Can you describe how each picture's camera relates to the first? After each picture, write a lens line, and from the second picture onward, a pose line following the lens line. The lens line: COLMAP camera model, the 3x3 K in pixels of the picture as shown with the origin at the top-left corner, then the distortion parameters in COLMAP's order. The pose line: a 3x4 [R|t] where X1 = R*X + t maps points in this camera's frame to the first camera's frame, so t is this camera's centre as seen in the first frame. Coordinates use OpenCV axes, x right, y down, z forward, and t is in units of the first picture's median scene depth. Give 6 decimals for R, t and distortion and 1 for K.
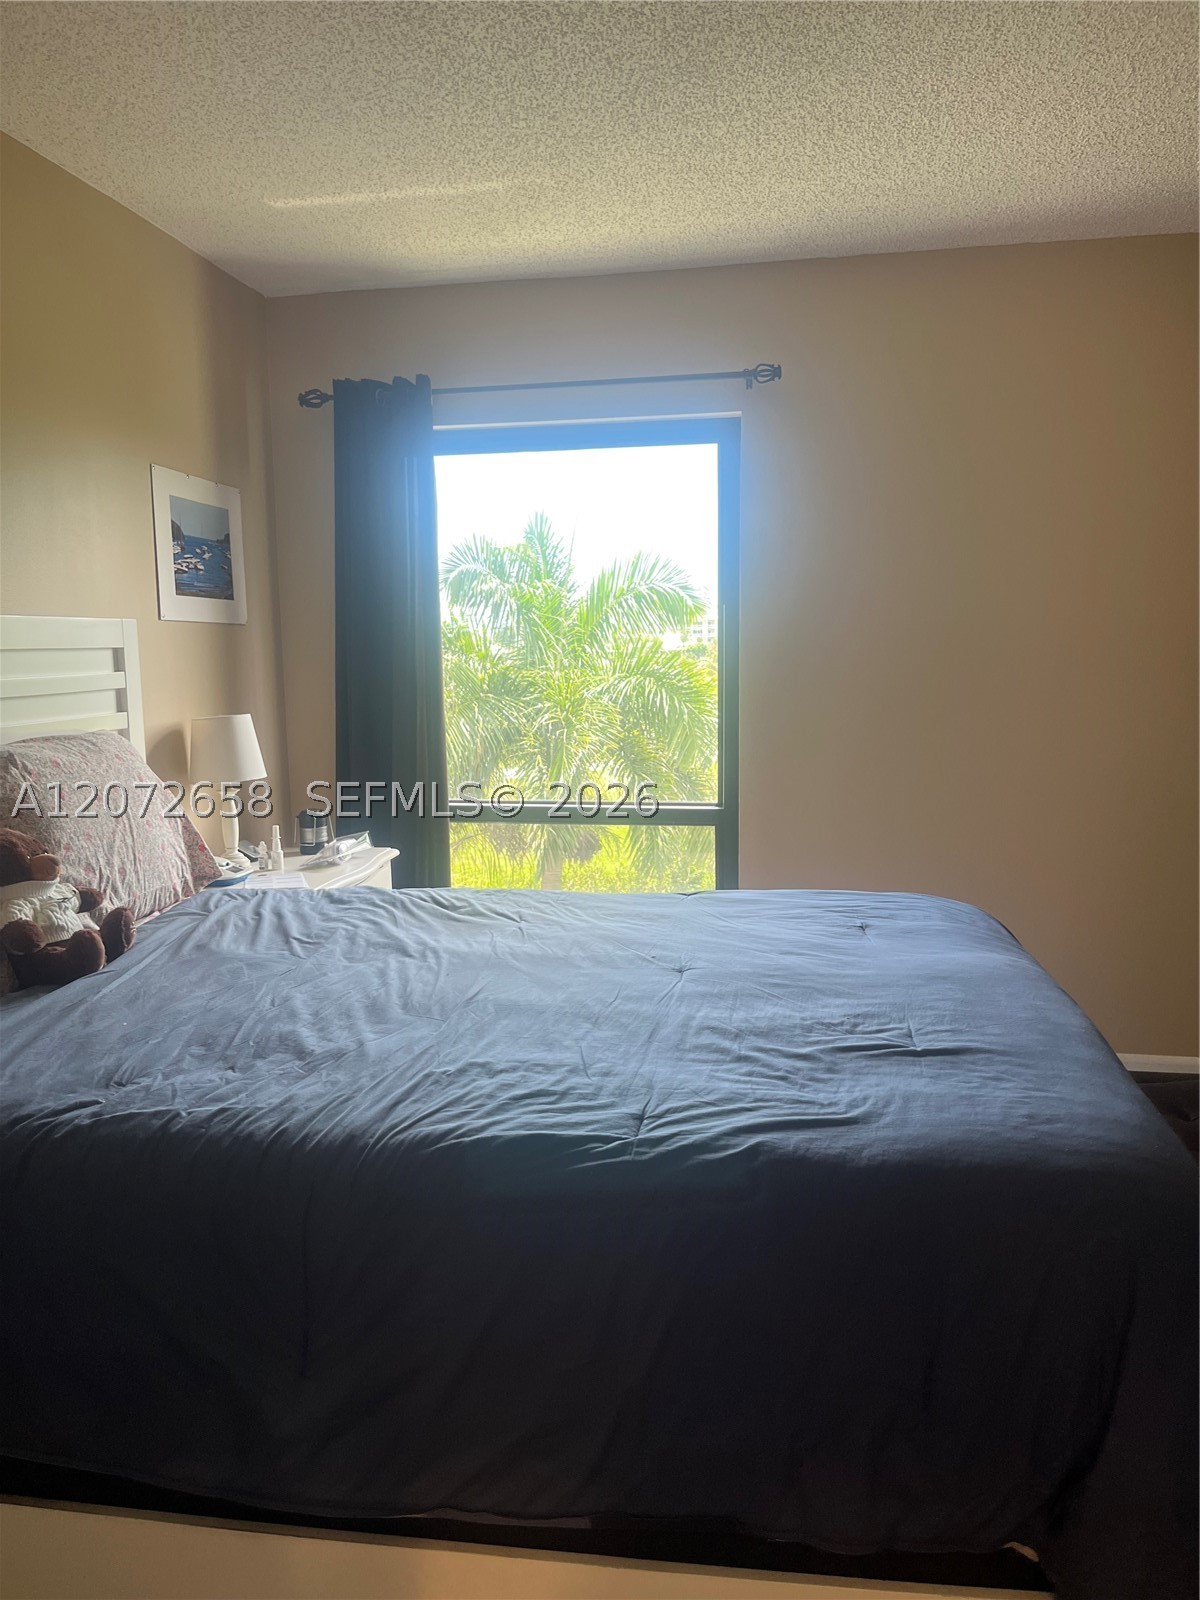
lens RADIAL K [[1195.2, 0, 601.8], [0, 1195.2, 811.4], [0, 0, 1]] dist [0.015481, -0.022124]
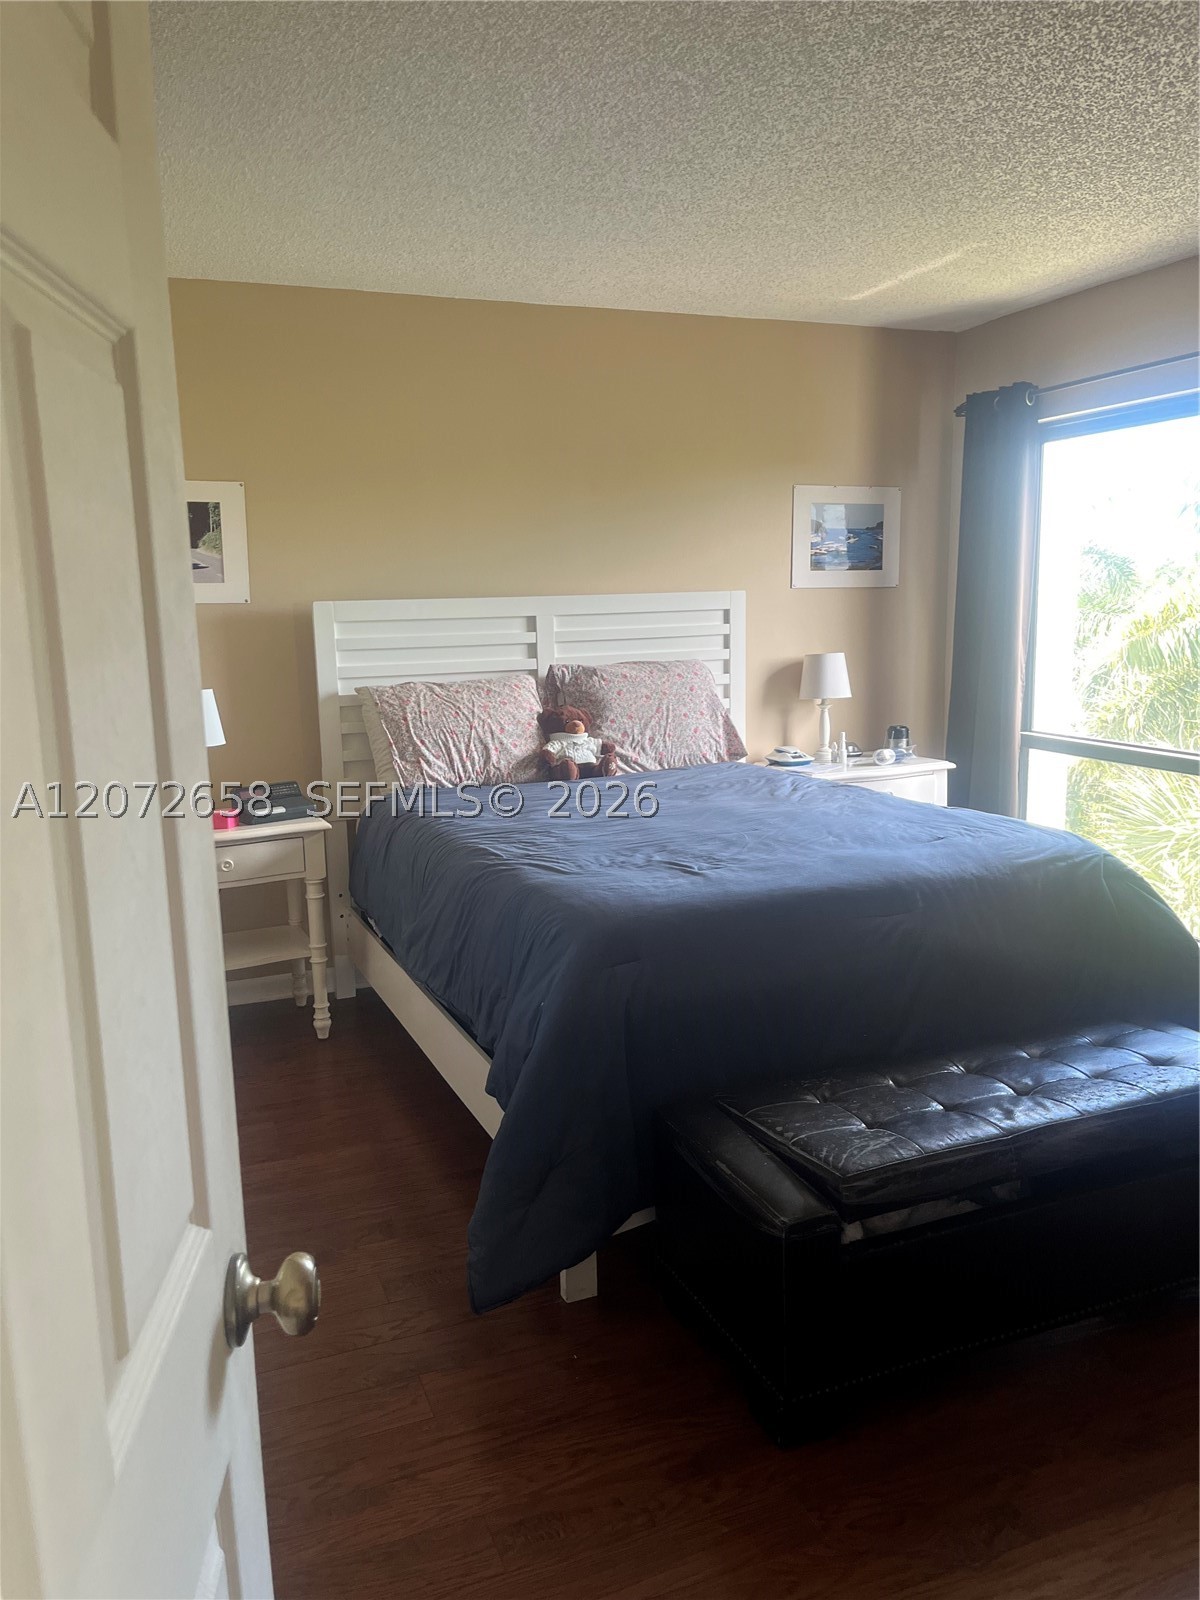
lens RADIAL K [[1195.2, 0, 598.4], [0, 1195.2, 797.1], [0, 0, 1]] dist [0.015481, -0.022124]
pose [[0.532651, 0.142901, -0.834183, 0.882175], [-0.101467, 0.989315, 0.104687, -0.036005], [0.840230, 0.028881, 0.541460, -0.016302]]
